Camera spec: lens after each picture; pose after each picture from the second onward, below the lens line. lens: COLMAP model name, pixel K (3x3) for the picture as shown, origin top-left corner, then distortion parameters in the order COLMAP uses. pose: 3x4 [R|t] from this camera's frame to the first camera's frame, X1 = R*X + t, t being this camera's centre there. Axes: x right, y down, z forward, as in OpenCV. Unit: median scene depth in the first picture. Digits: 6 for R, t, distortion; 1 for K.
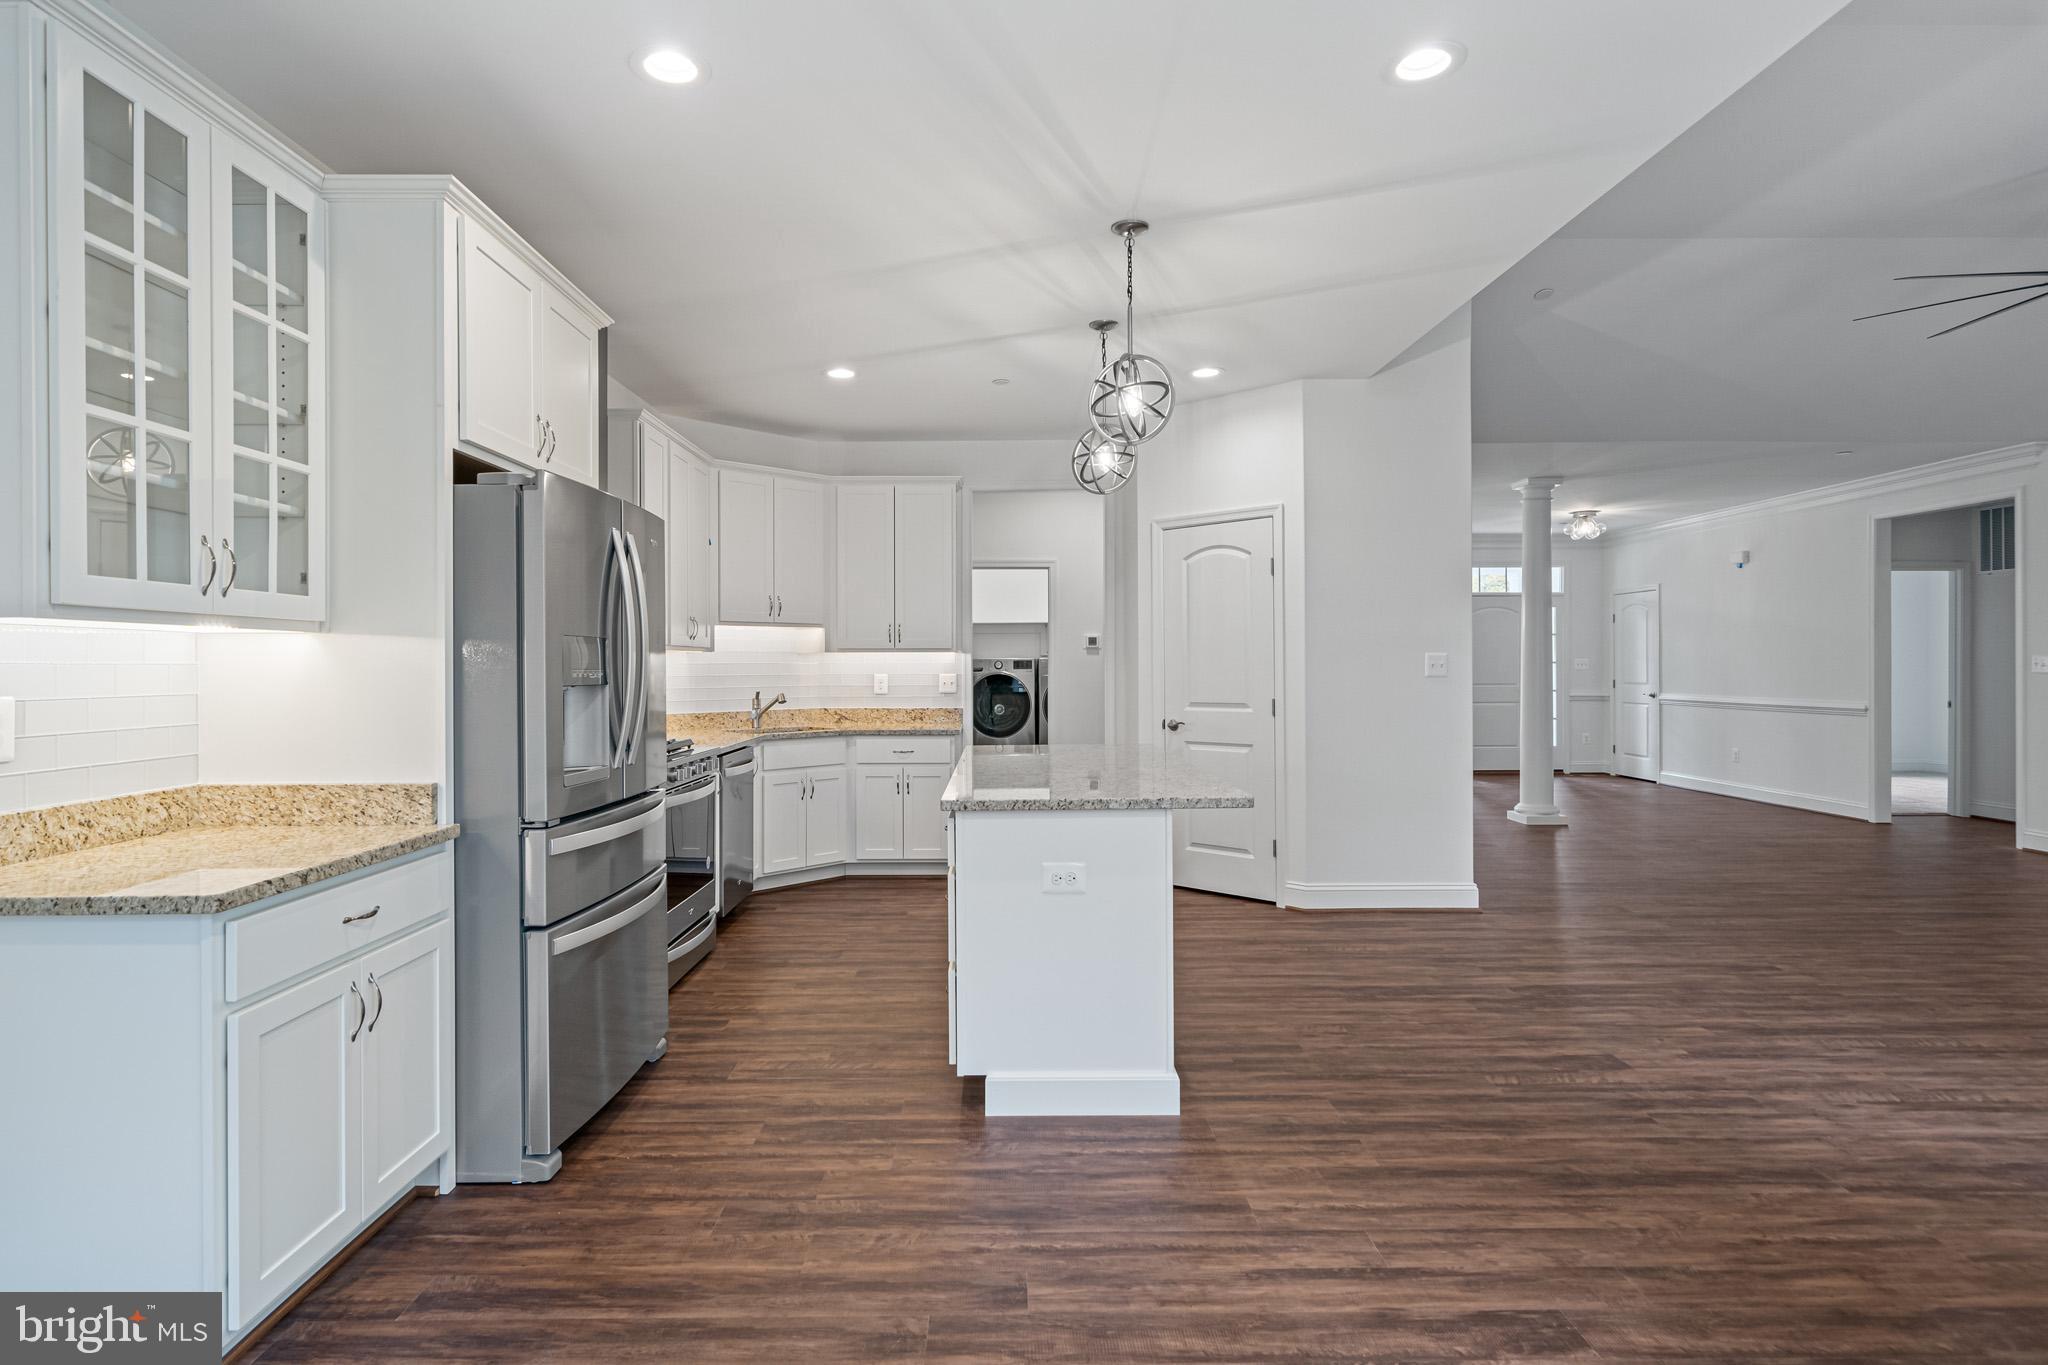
lens RADIAL K [[1080.0, 0, 1009.2], [0, 1080.0, 664.9], [0, 0, 1]] dist [0.025046, -0.002127]
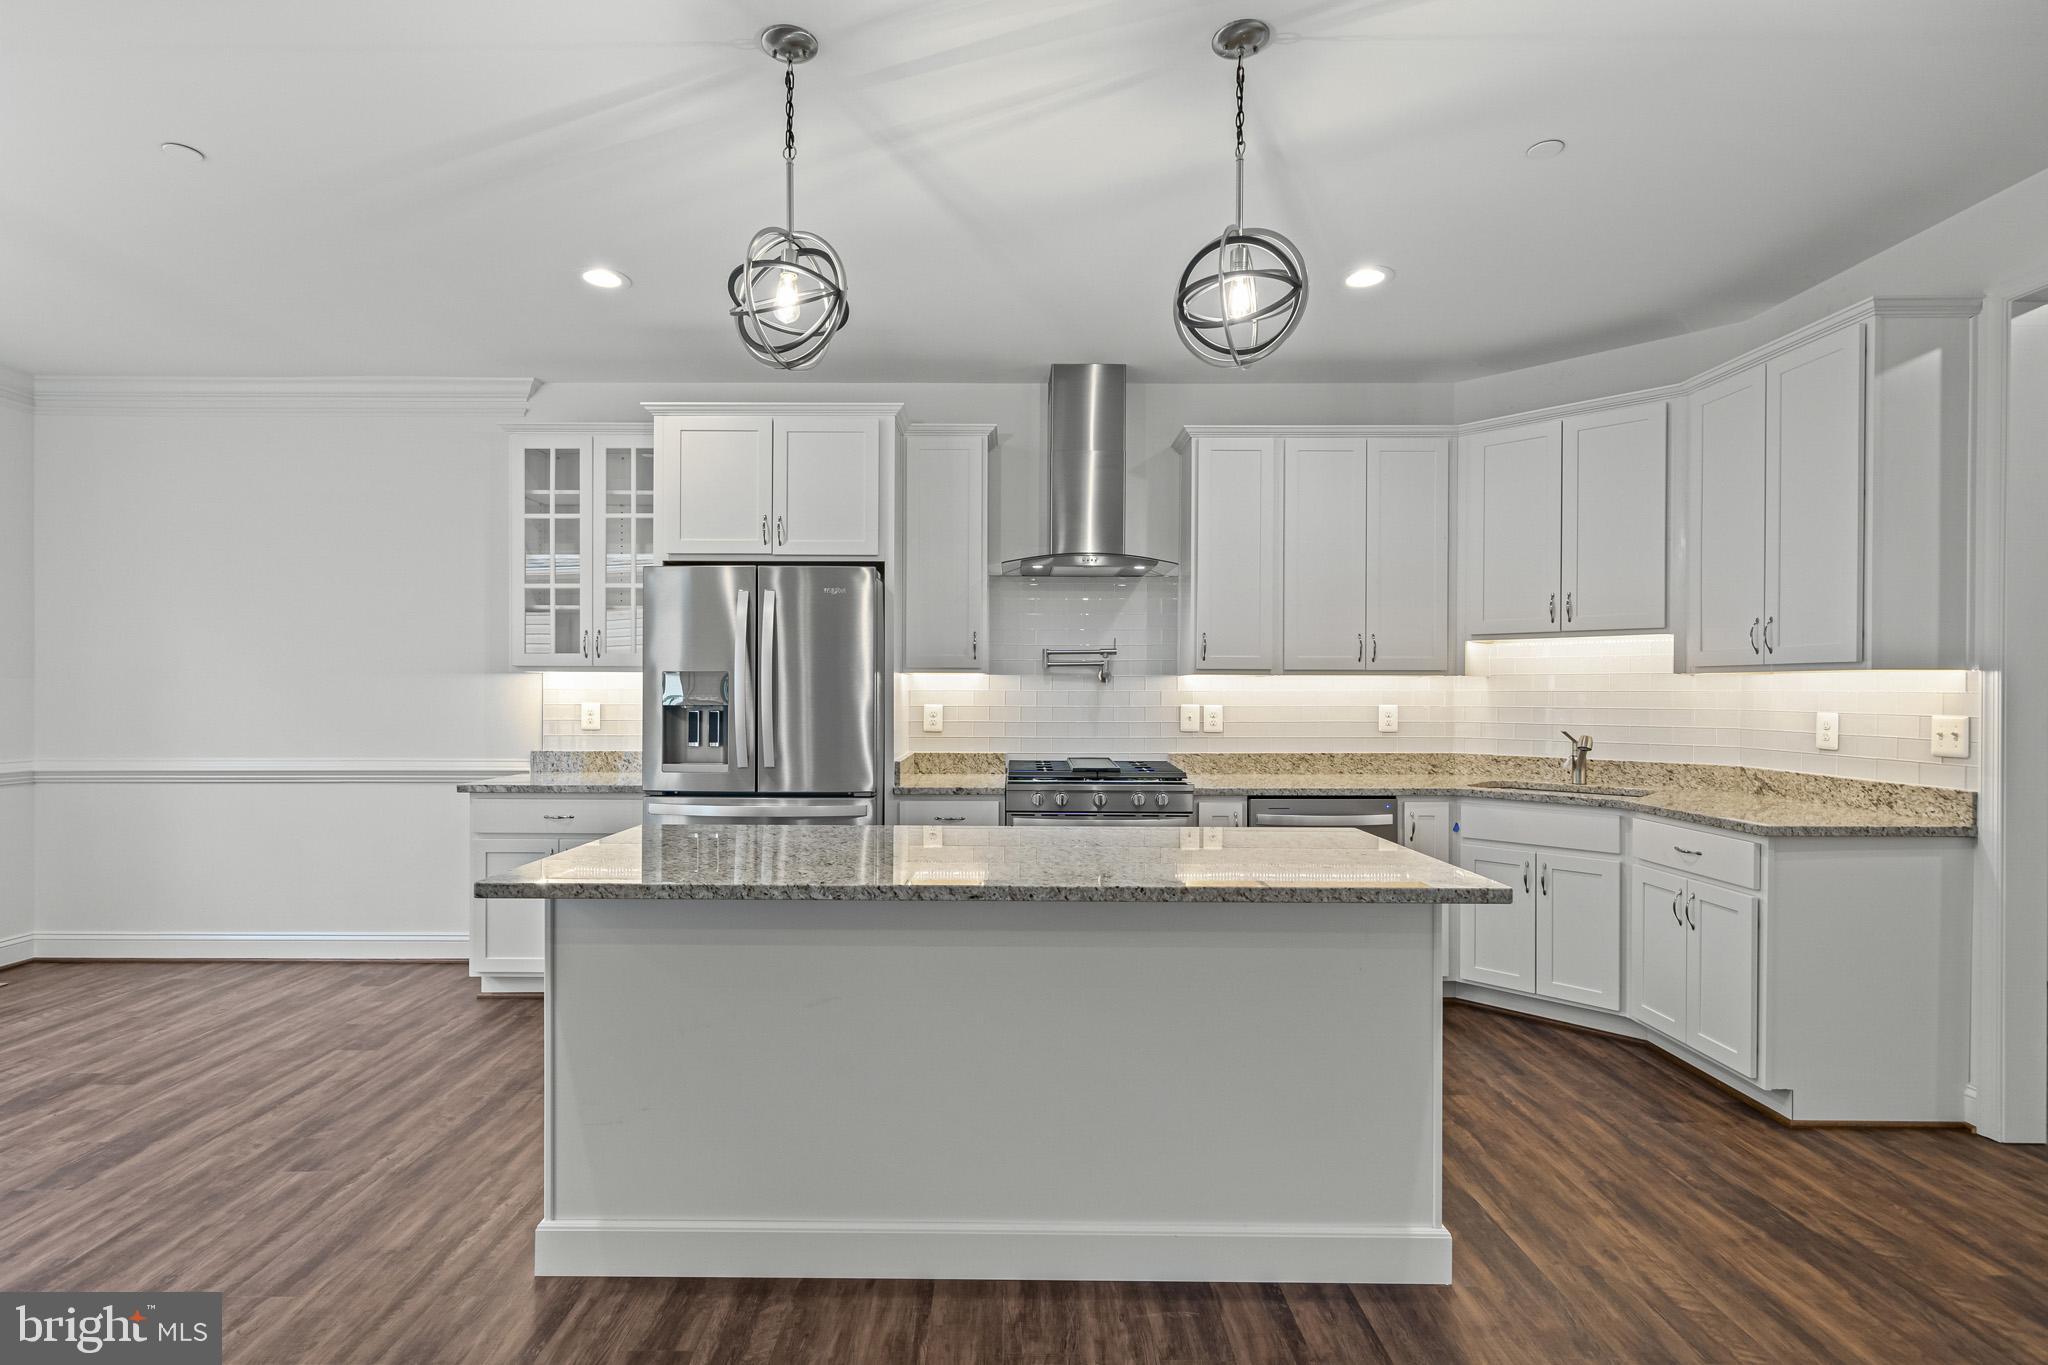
lens RADIAL K [[981.2, 0, 1010.7], [0, 981.2, 691.8], [0, 0, 1]] dist [-0.002404, -0.000943]
pose [[-0.023010, 0.001055, -0.999735, 1.031706], [-0.004616, 0.999989, 0.001161, -0.001263], [0.999725, 0.004642, -0.023005, 1.655661]]
